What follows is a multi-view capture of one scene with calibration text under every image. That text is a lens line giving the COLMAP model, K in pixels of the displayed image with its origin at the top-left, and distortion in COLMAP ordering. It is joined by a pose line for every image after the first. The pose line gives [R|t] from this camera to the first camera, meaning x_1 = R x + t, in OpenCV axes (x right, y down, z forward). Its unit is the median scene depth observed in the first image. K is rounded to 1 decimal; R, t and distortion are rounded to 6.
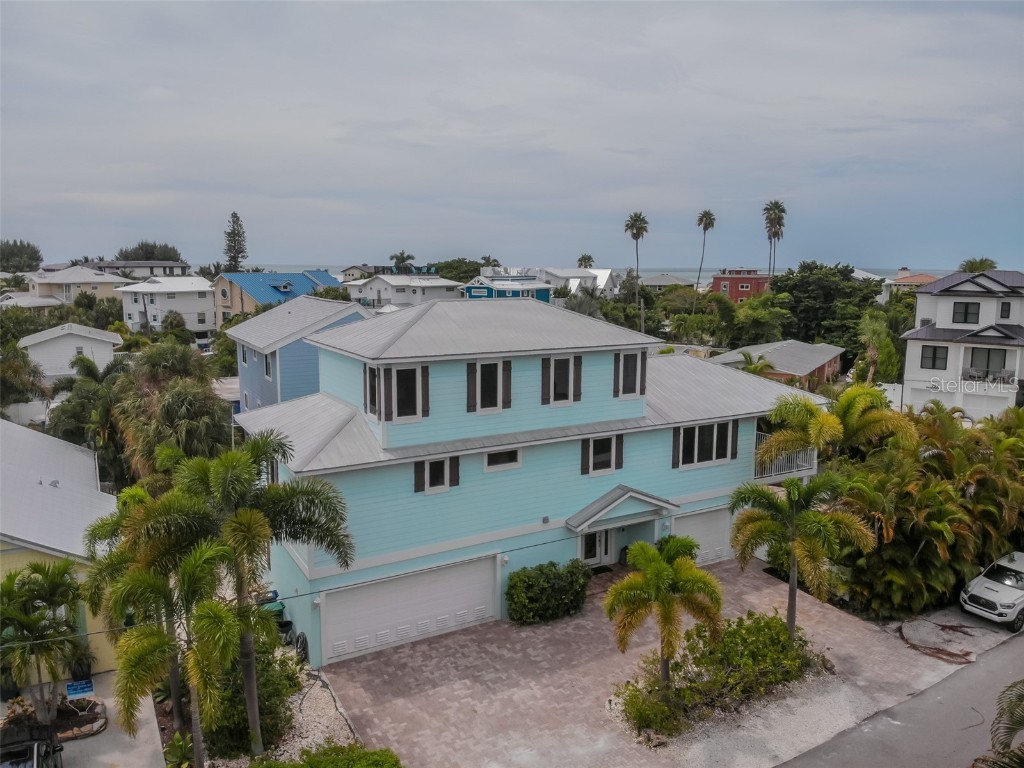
lens RADIAL K [[741.1, 0, 512.0], [0, 741.1, 384.0], [0, 0, 1]] dist [0.131479, -0.300180]
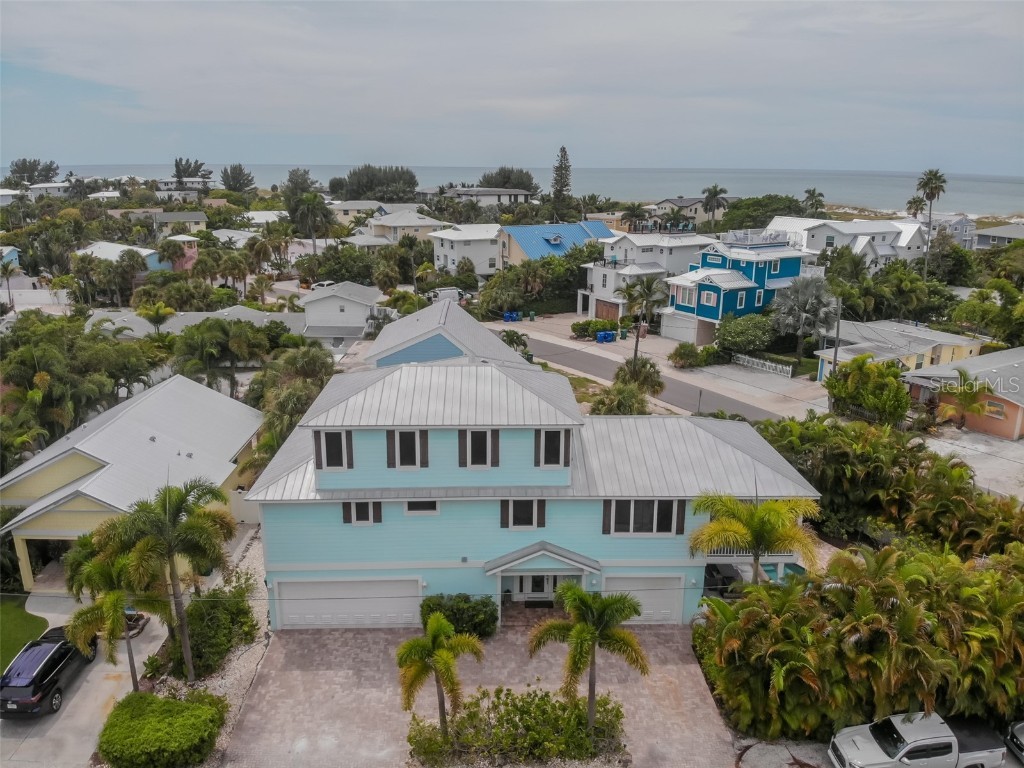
lens RADIAL K [[741.1, 0, 512.0], [0, 741.1, 384.0], [0, 0, 1]] dist [0.131479, -0.300180]
pose [[0.880892, 0.131561, -0.454665, 0.641880], [-0.074438, 0.987147, 0.141420, -0.279988], [0.467426, -0.090731, 0.879364, 0.006381]]
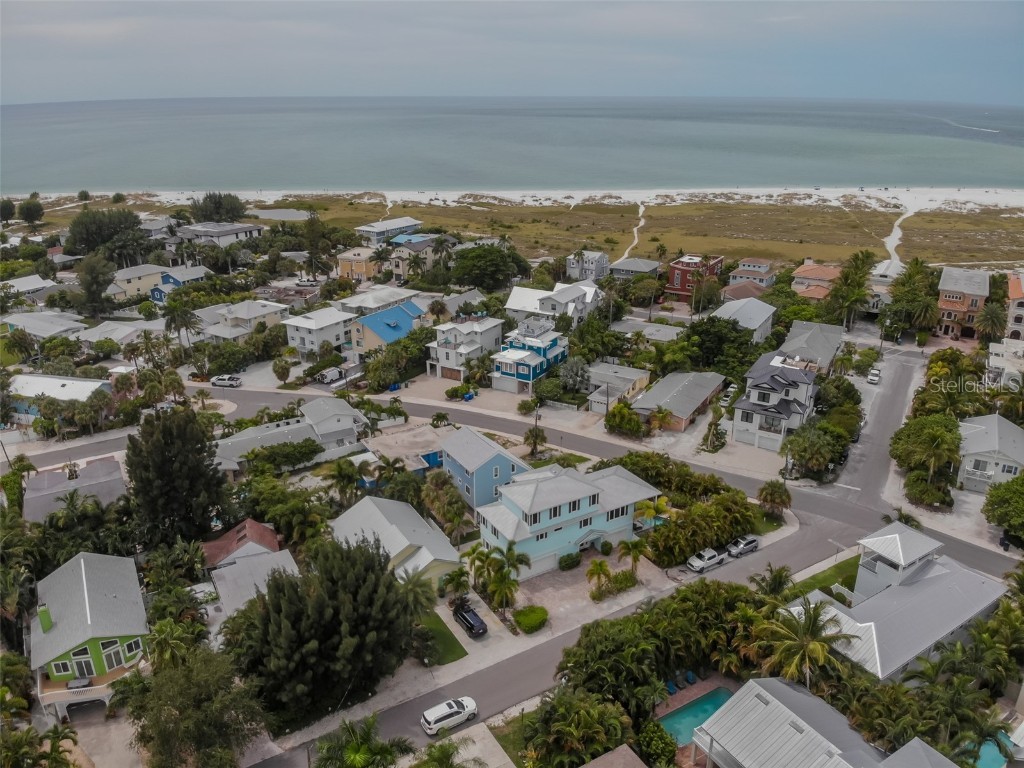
lens RADIAL K [[741.1, 0, 512.0], [0, 741.1, 384.0], [0, 0, 1]] dist [0.131479, -0.300180]
pose [[0.999864, -0.010813, 0.012452, -0.274834], [0.007934, 0.977326, 0.211590, -1.355061], [-0.014457, -0.211463, 0.977279, -2.391266]]
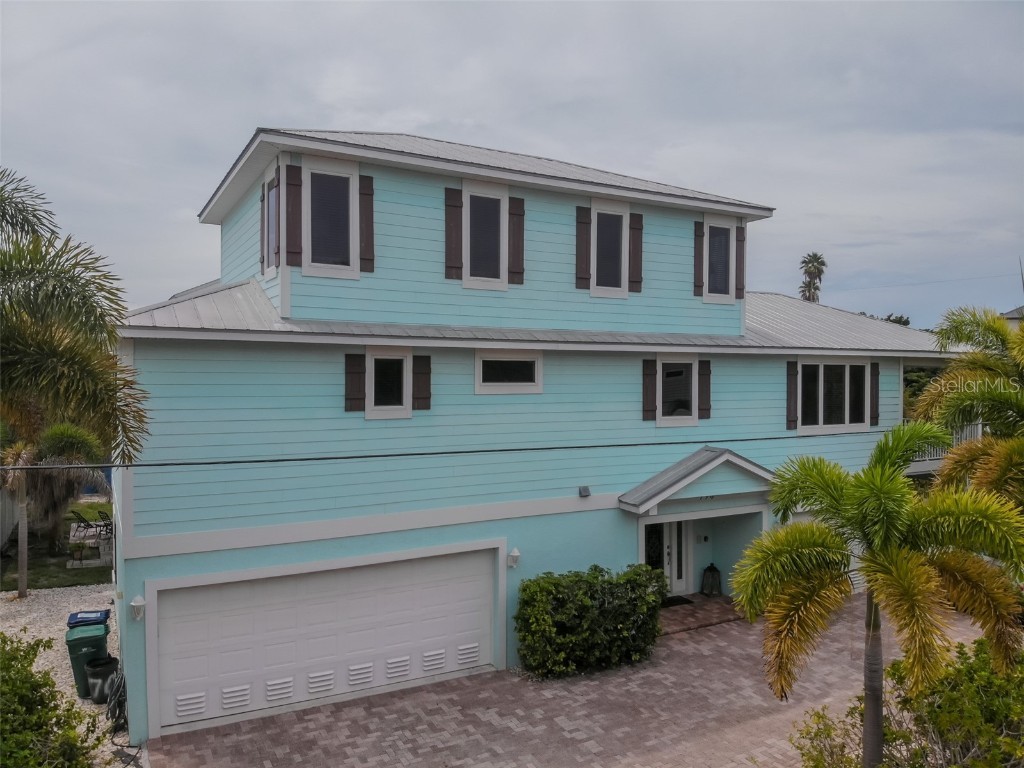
lens RADIAL K [[749.9, 0, 512.0], [0, 749.9, 384.0], [0, 0, 1]] dist [0.055156, -0.147240]
pose [[0.999799, -0.002588, -0.019881, 0.000928], [-0.000334, 0.989347, -0.145577, 0.190364], [0.020046, 0.145554, 0.989147, 0.427160]]
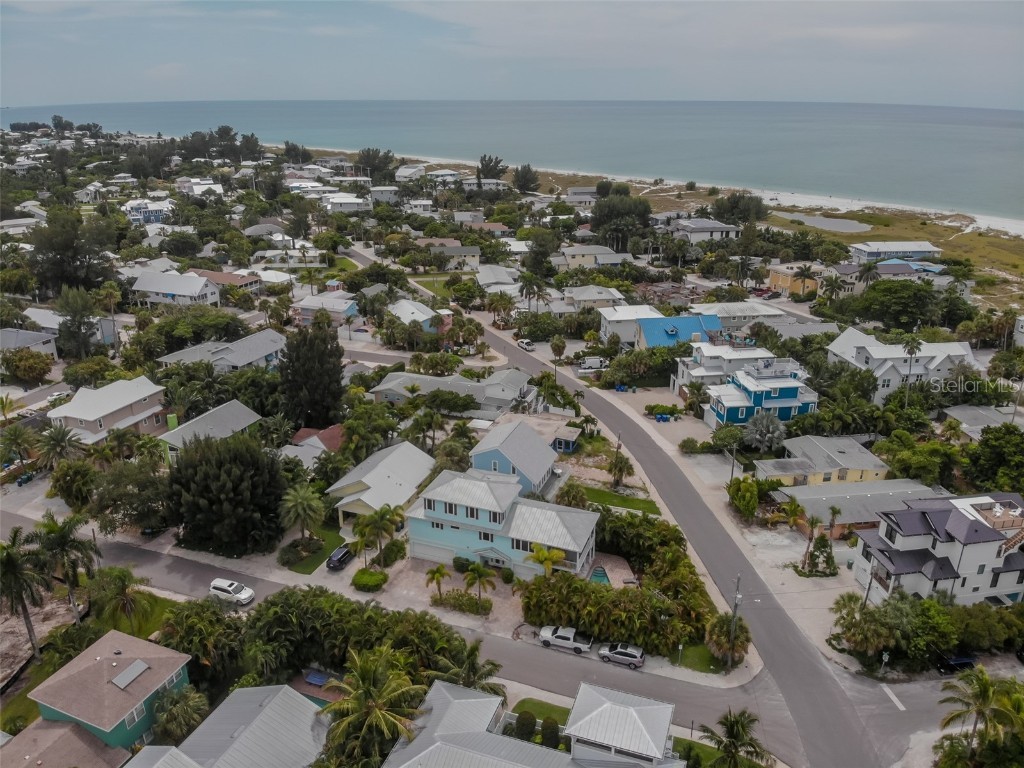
lens RADIAL K [[741.1, 0, 512.0], [0, 741.1, 384.0], [0, 0, 1]] dist [0.131479, -0.300180]
pose [[0.631262, 0.270324, -0.726934, 2.626282], [-0.116131, 0.959669, 0.256025, -1.543649], [0.766826, -0.077199, 0.637196, -1.070723]]
